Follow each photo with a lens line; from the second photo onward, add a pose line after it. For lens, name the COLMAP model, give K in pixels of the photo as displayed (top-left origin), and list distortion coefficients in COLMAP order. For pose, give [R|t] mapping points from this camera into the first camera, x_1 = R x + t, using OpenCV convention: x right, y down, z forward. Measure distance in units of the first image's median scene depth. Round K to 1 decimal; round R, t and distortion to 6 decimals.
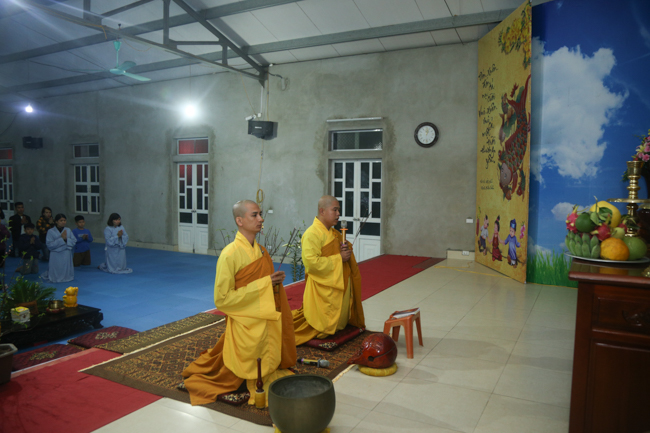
lens RADIAL K [[456.7, 0, 329.9], [0, 456.7, 220.1], [0, 0, 1]] dist [-0.090674, 0.051381]
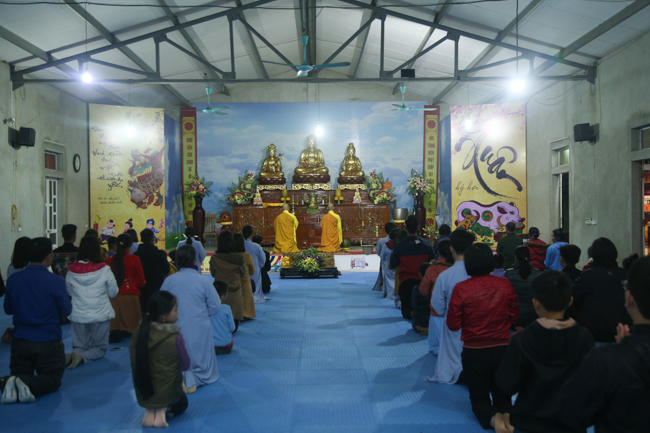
lens RADIAL K [[765.1, 0, 325.4], [0, 765.1, 213.4], [0, 0, 1]] dist [0.056195, 0.000000]
pose [[-0.449775, -0.021566, 0.892881, -2.479485], [0.065021, 0.996265, 0.056817, -0.142147], [-0.890772, 0.083611, -0.446693, 1.592187]]
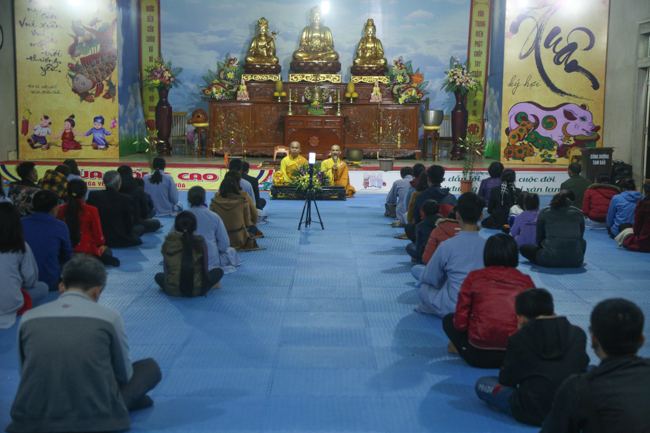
lens RADIAL K [[1082.3, 0, 325.6], [0, 1082.3, 217.1], [0, 0, 1]] dist [0.239942, 0.000000]
pose [[-0.439511, -0.118595, 0.890373, -2.665963], [0.042744, 0.987361, 0.152613, -0.162647], [-0.897219, 0.105133, -0.428887, 1.670093]]
